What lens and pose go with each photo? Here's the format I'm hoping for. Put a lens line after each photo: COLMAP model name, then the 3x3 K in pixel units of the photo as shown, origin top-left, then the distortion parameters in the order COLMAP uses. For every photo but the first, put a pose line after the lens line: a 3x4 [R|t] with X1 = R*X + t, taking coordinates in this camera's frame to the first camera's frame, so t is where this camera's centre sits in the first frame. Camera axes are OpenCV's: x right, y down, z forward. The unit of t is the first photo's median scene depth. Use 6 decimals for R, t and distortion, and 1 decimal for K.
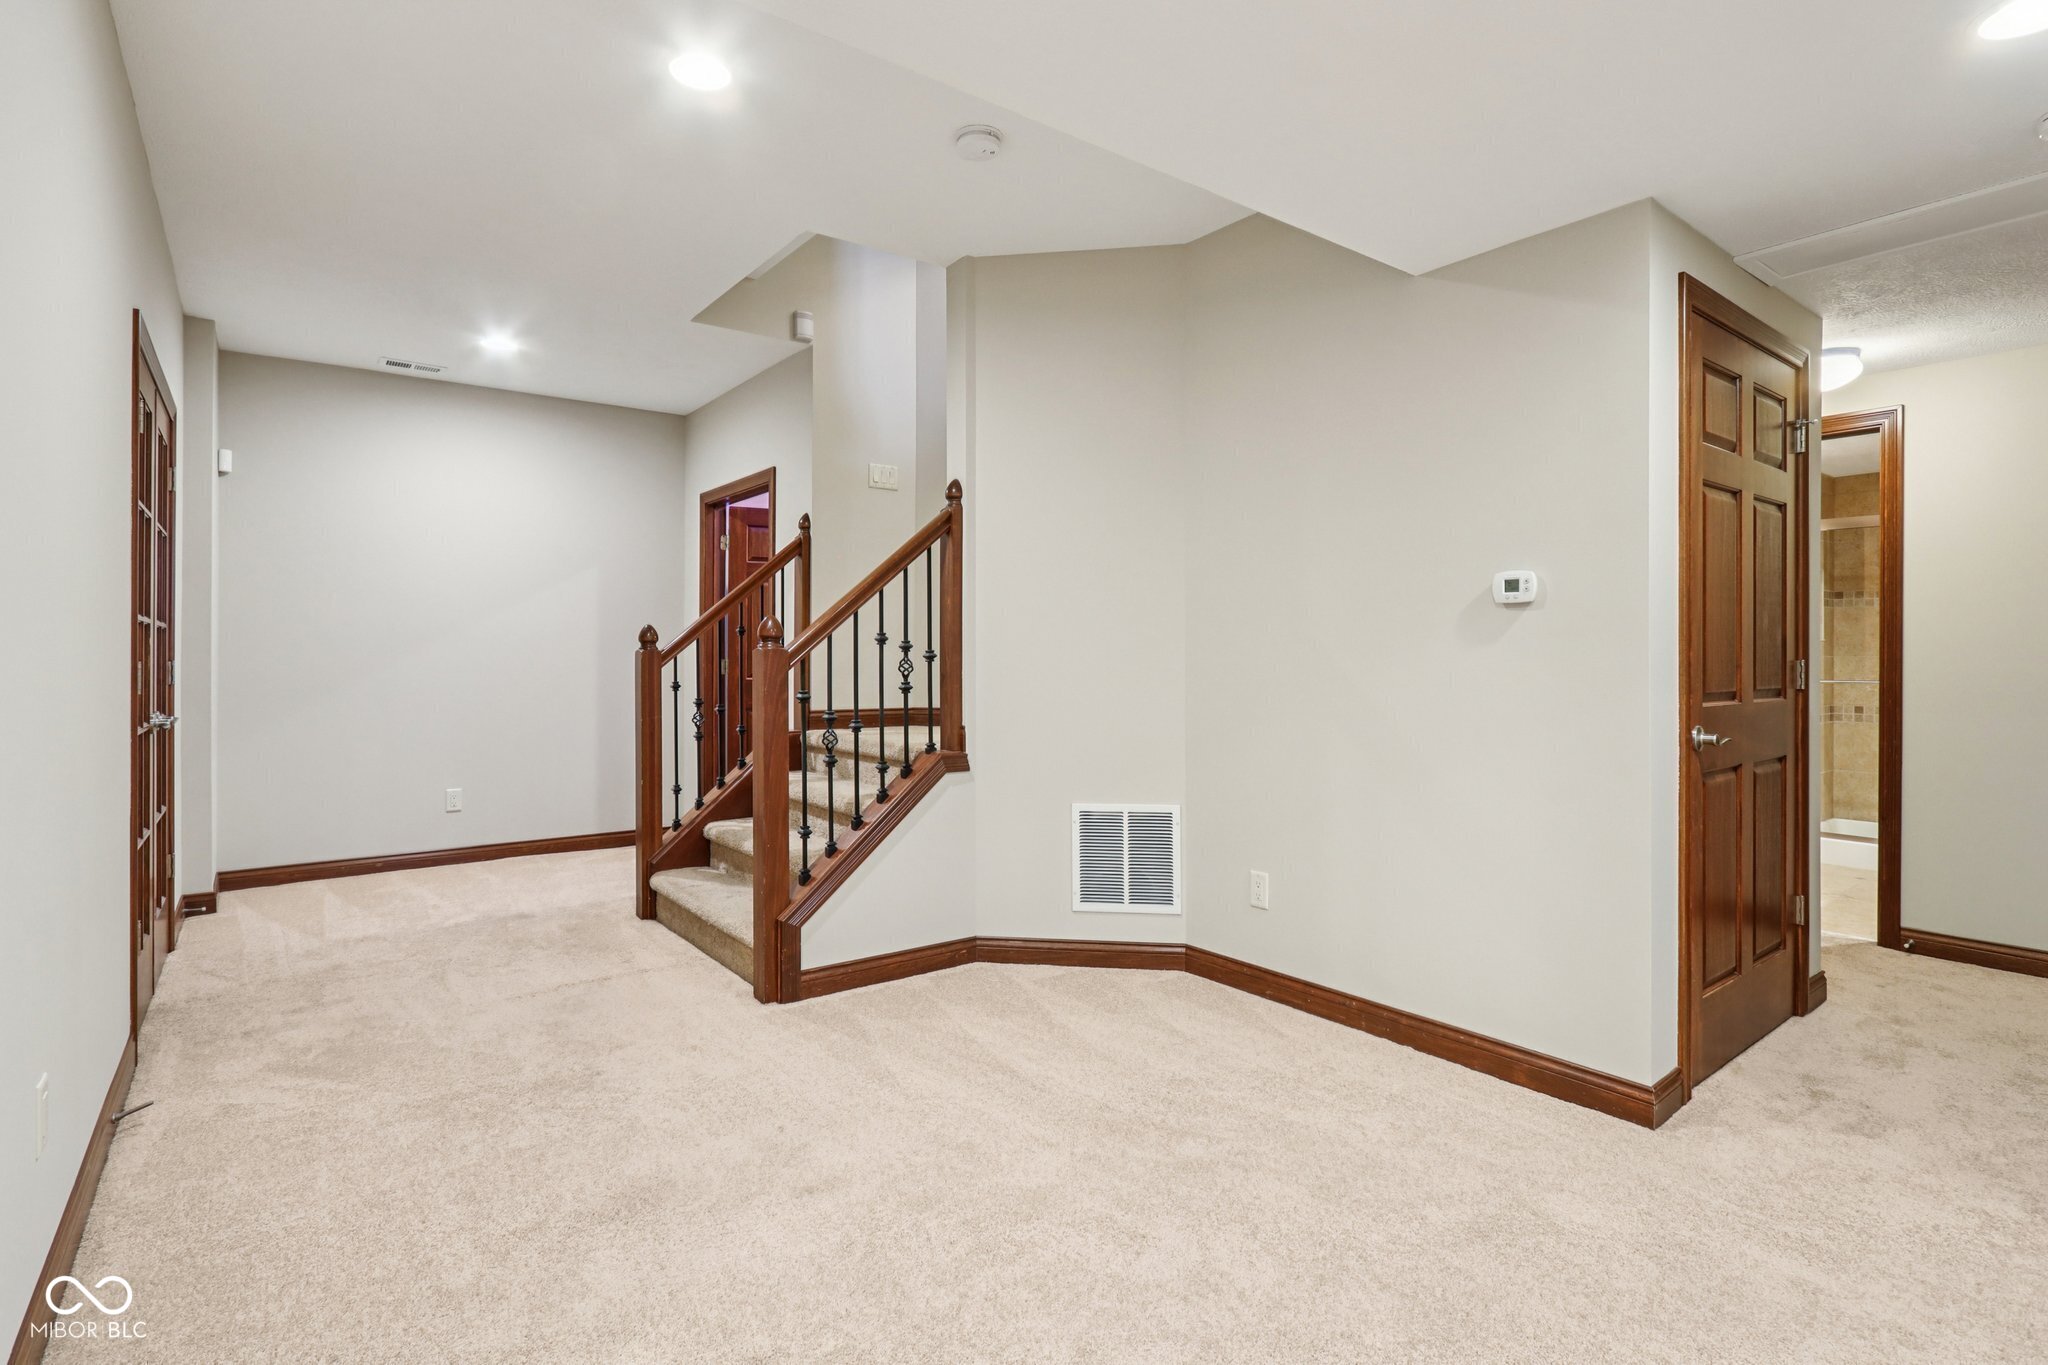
lens RADIAL K [[962.0, 0, 1020.9], [0, 962.0, 671.1], [0, 0, 1]] dist [0.000395, 0.000046]
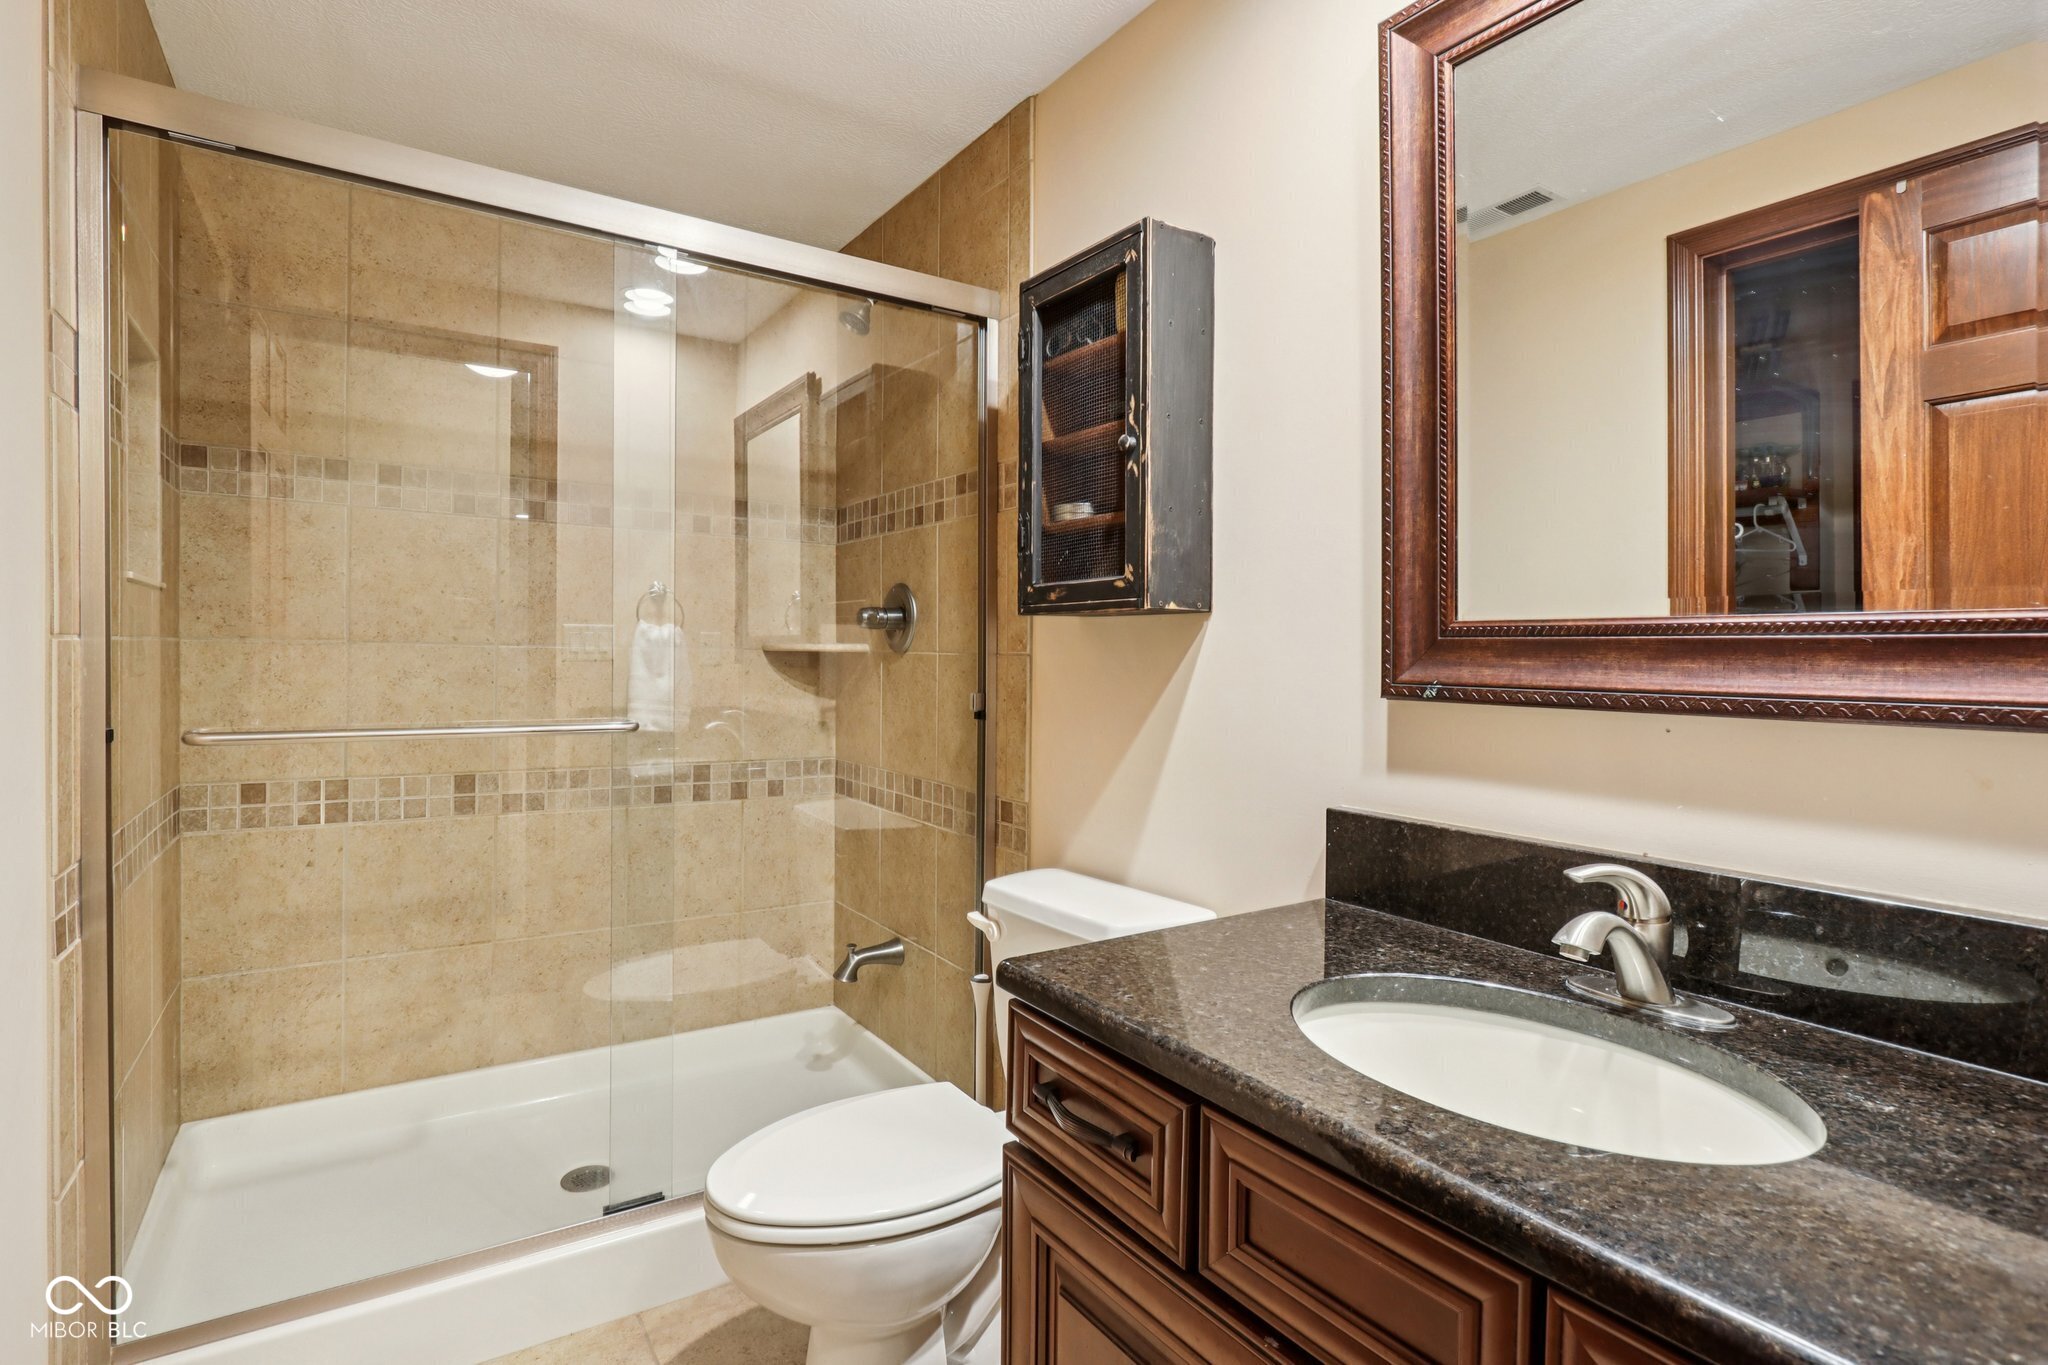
lens RADIAL K [[1038.4, 0, 1024.4], [0, 1038.4, 671.2], [0, 0, 1]] dist [-0.001909, -0.000264]
pose [[0.083241, -0.006278, 0.996510, 0.514760], [0.004862, 0.999971, 0.005894, -0.004905], [-0.996518, 0.004354, 0.083269, 0.682519]]
